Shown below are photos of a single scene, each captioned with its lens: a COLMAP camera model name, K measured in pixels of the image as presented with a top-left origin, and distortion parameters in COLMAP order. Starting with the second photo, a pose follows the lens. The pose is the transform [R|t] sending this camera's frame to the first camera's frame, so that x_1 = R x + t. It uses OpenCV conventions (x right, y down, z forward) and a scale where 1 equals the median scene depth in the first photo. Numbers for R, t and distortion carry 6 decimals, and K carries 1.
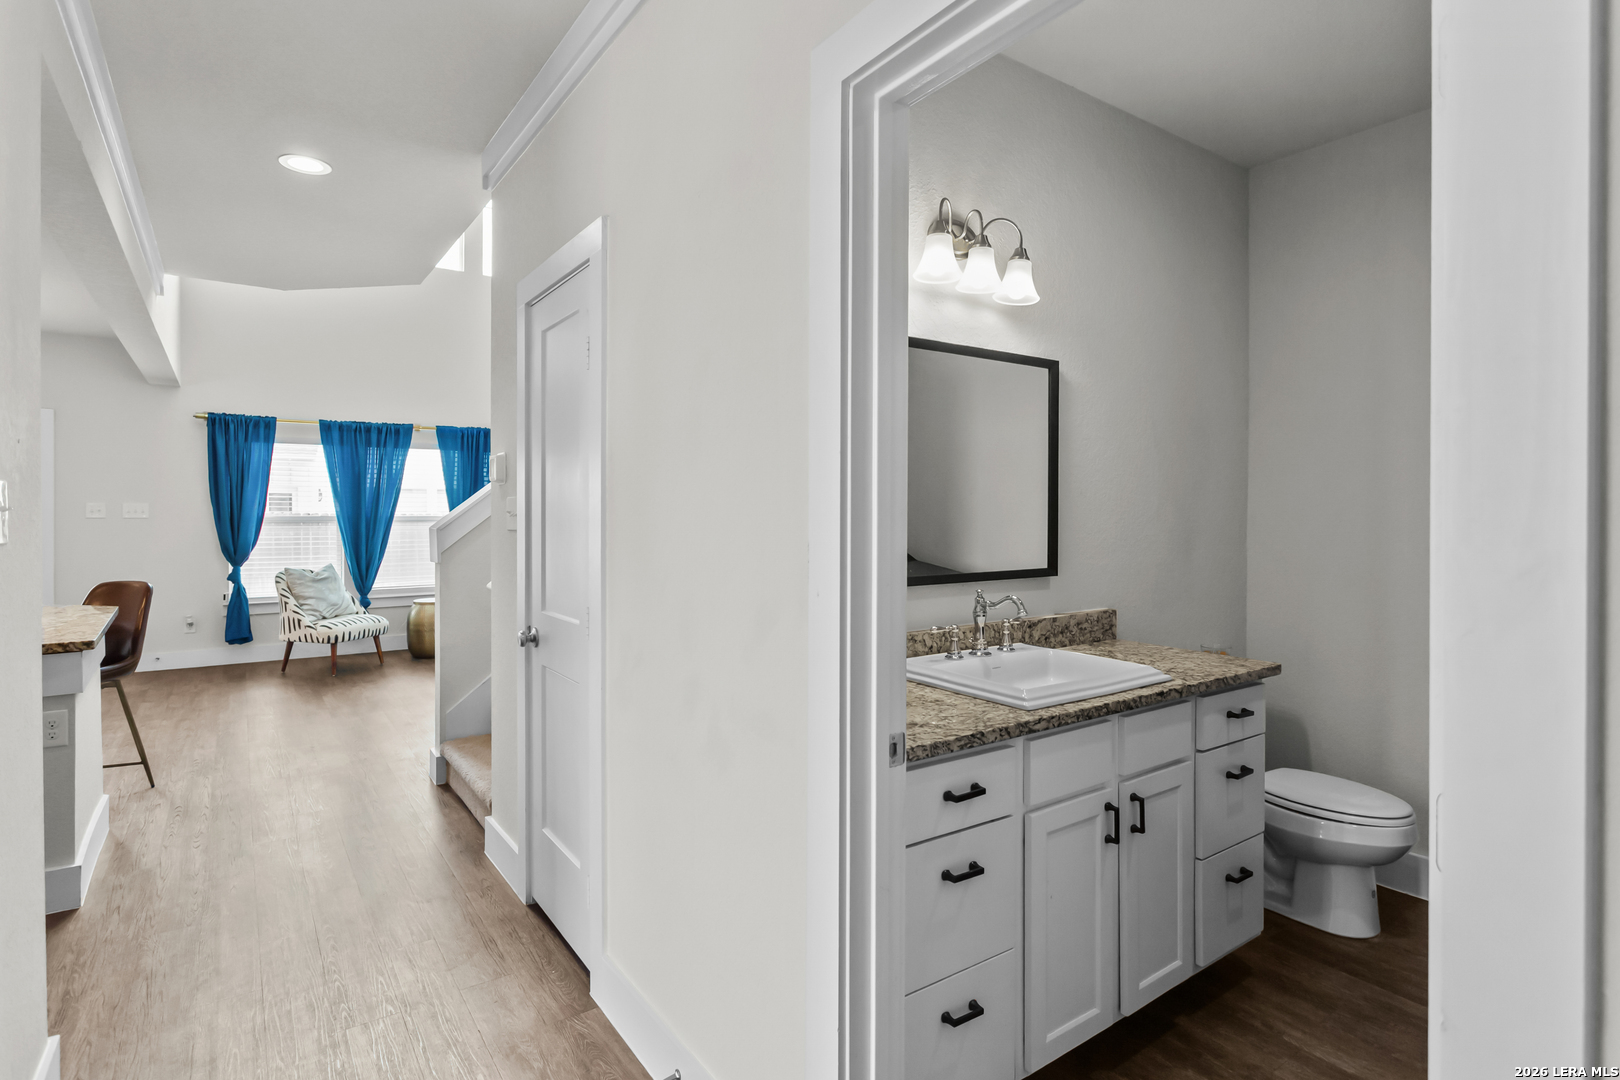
lens RADIAL K [[829.4, 0, 823.4], [0, 829.4, 504.7], [0, 0, 1]] dist [-0.016716, 0.008660]
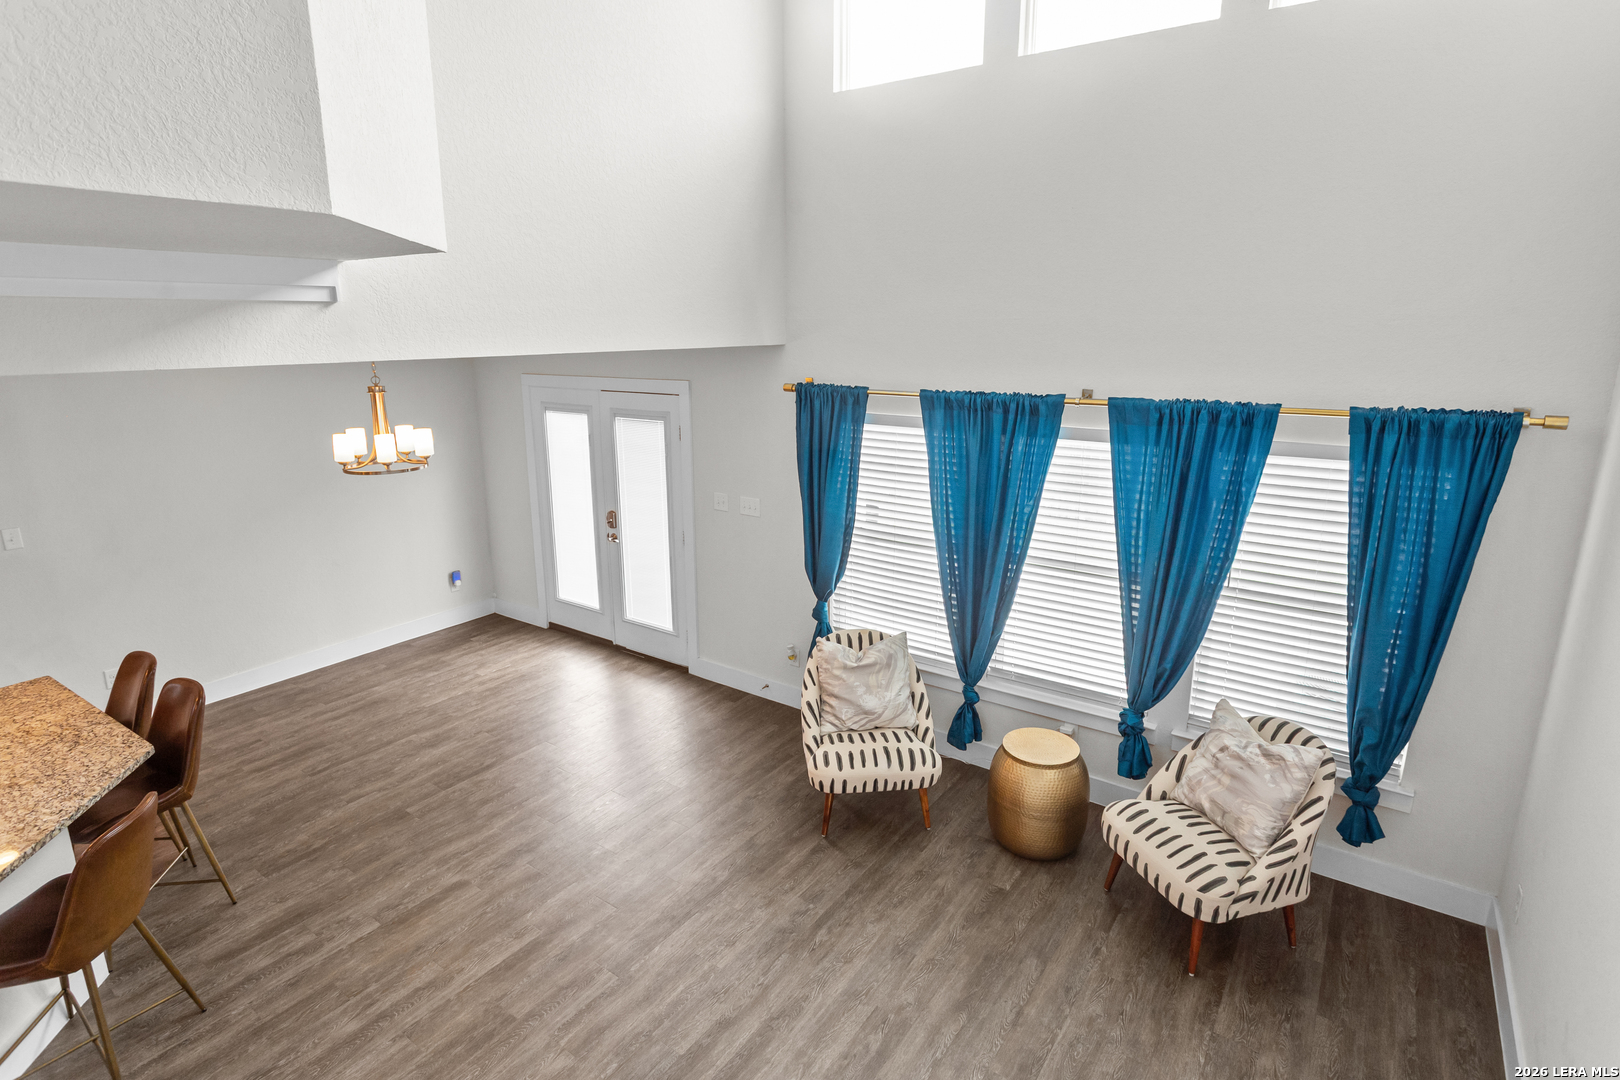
lens RADIAL K [[829.4, 0, 801.5], [0, 829.4, 515.4], [0, 0, 1]] dist [-0.016716, 0.008660]
pose [[0.315721, 0.214133, -0.924374, -0.072235], [0.012005, 0.973223, 0.229549, -0.161547], [0.948776, -0.083571, 0.304696, 0.772869]]
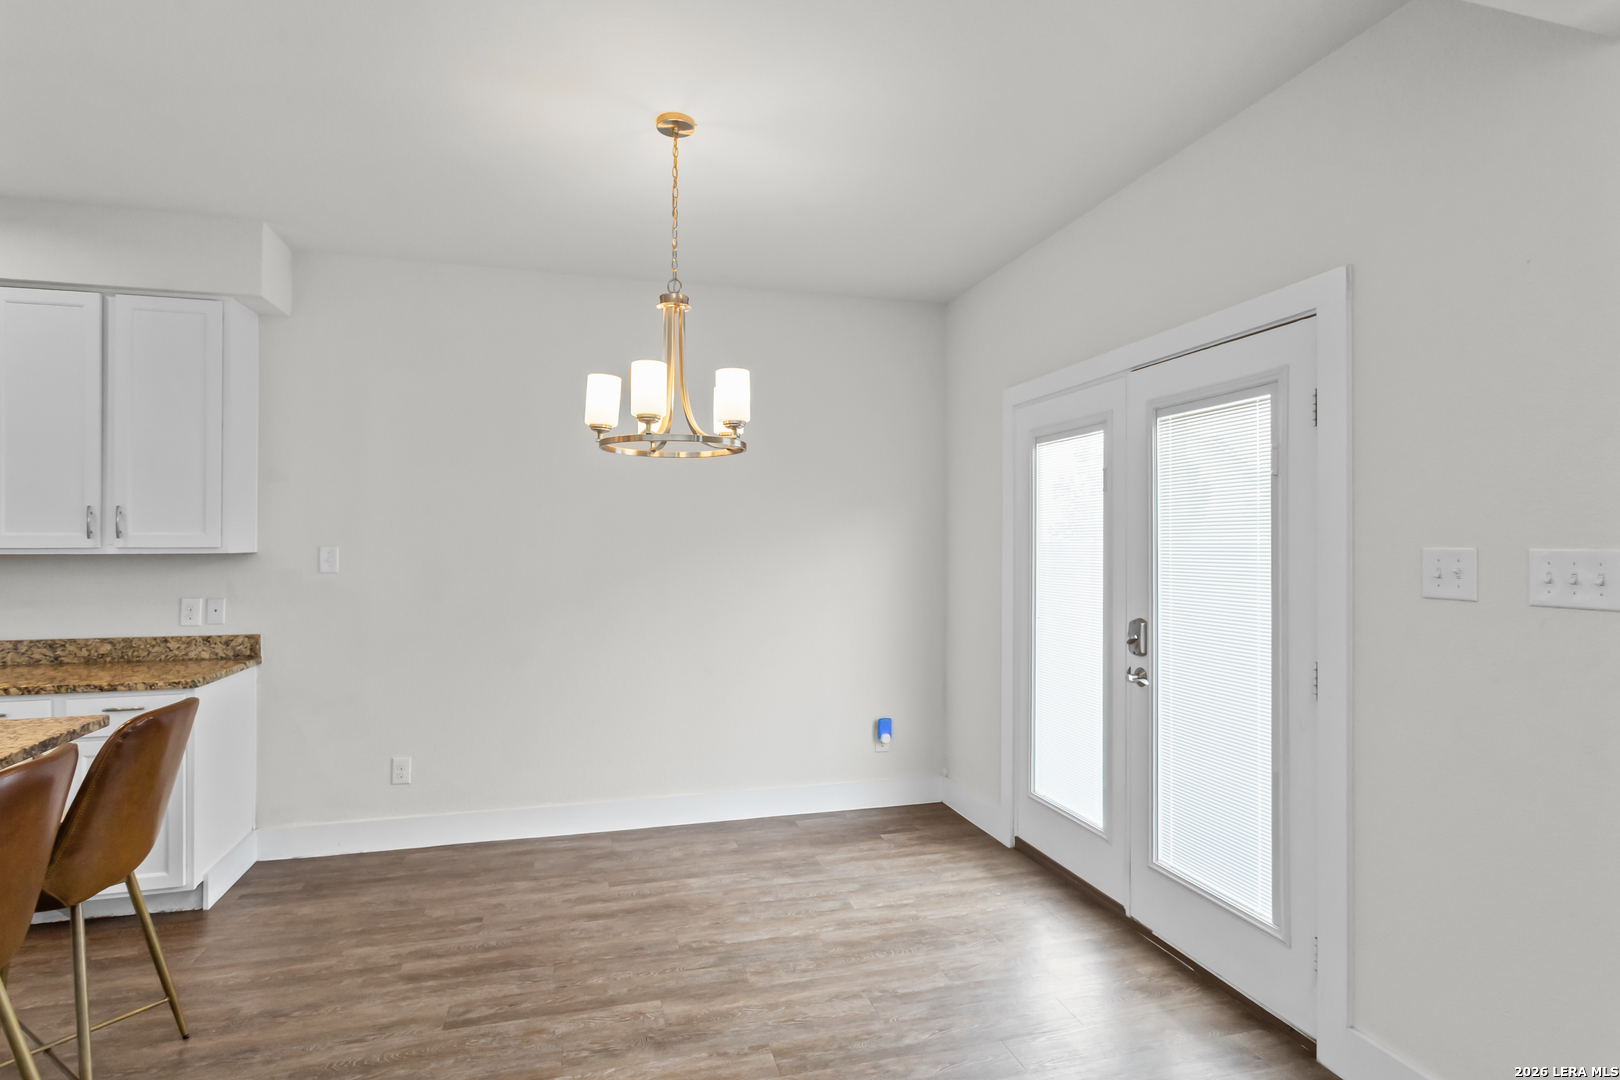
lens RADIAL K [[829.4, 0, 804.9], [0, 829.4, 531.7], [0, 0, 1]] dist [-0.016716, 0.008660]
pose [[-0.360627, -0.008904, -0.932668, -0.507783], [0.008057, 0.999887, -0.012662, -0.004579], [0.932675, -0.012081, -0.360515, 0.844469]]
